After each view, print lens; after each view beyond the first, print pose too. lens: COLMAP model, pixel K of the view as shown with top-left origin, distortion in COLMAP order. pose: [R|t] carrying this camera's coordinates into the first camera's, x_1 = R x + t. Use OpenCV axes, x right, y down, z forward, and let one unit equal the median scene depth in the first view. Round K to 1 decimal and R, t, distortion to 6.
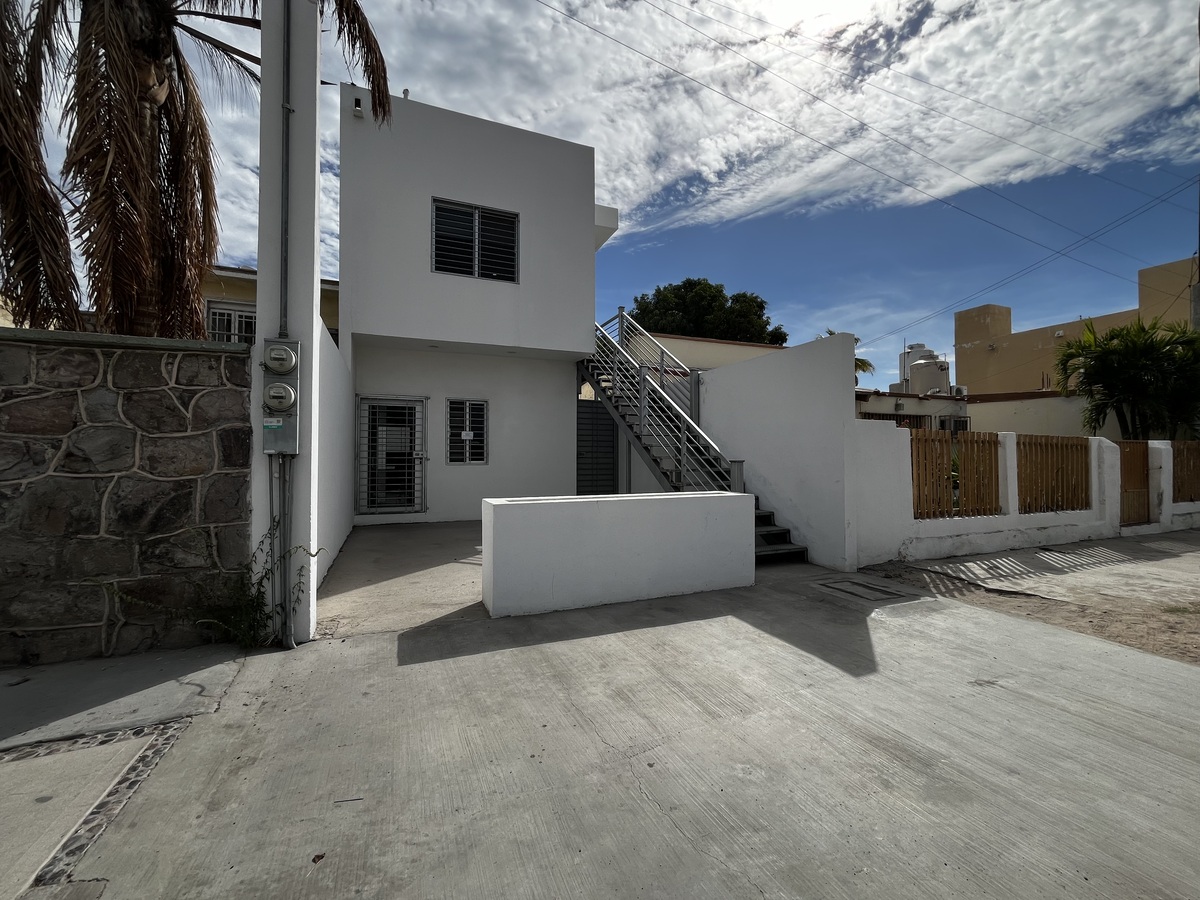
lens RADIAL K [[485.6, 0, 598.5], [0, 485.6, 445.5], [0, 0, 1]] dist [-0.001177, -0.000820]
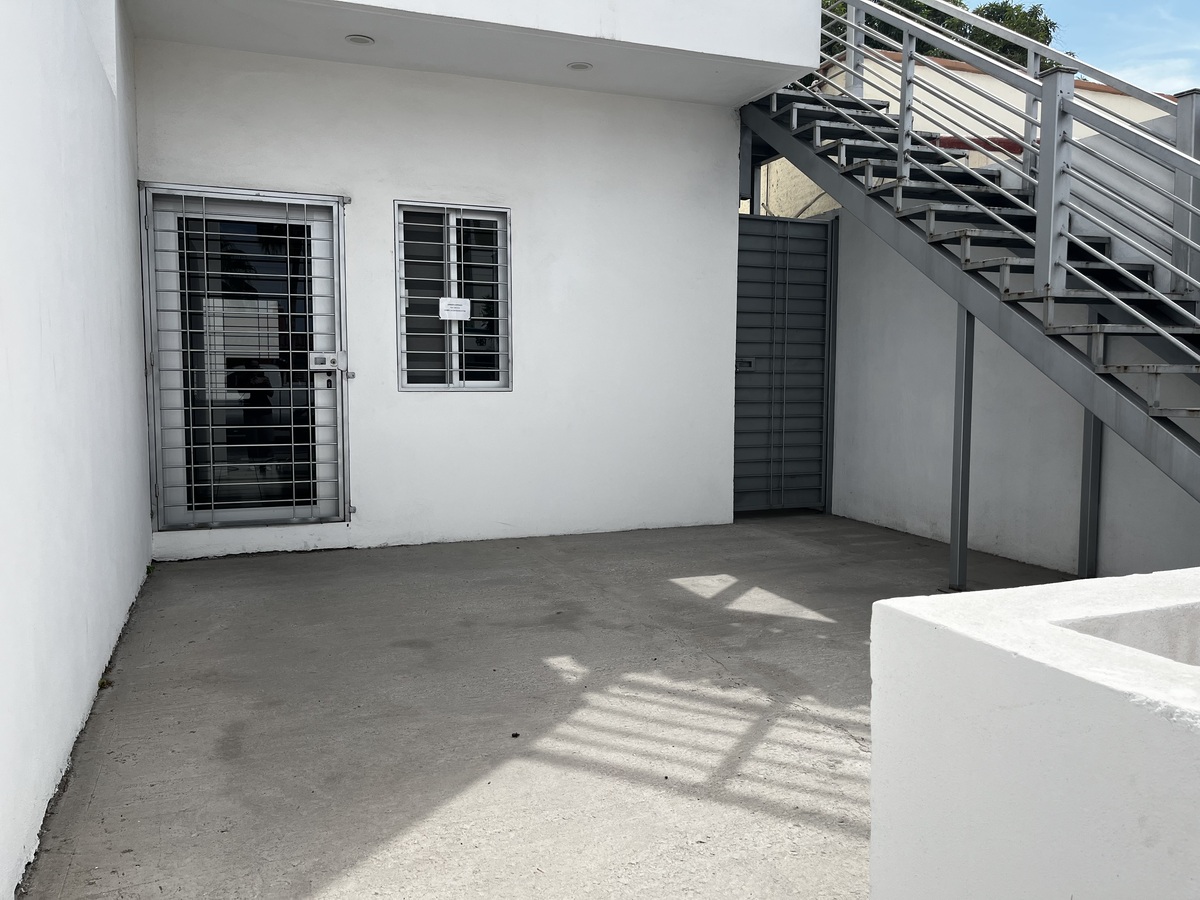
lens RADIAL K [[910.7, 0, 600.5], [0, 910.7, 452.6], [0, 0, 1]] dist [-0.004372, -0.004710]
pose [[0.999879, 0.004529, -0.014877, -0.151265], [-0.002859, 0.993881, 0.110419, 0.010268], [0.015286, -0.110363, 0.993774, 0.319663]]
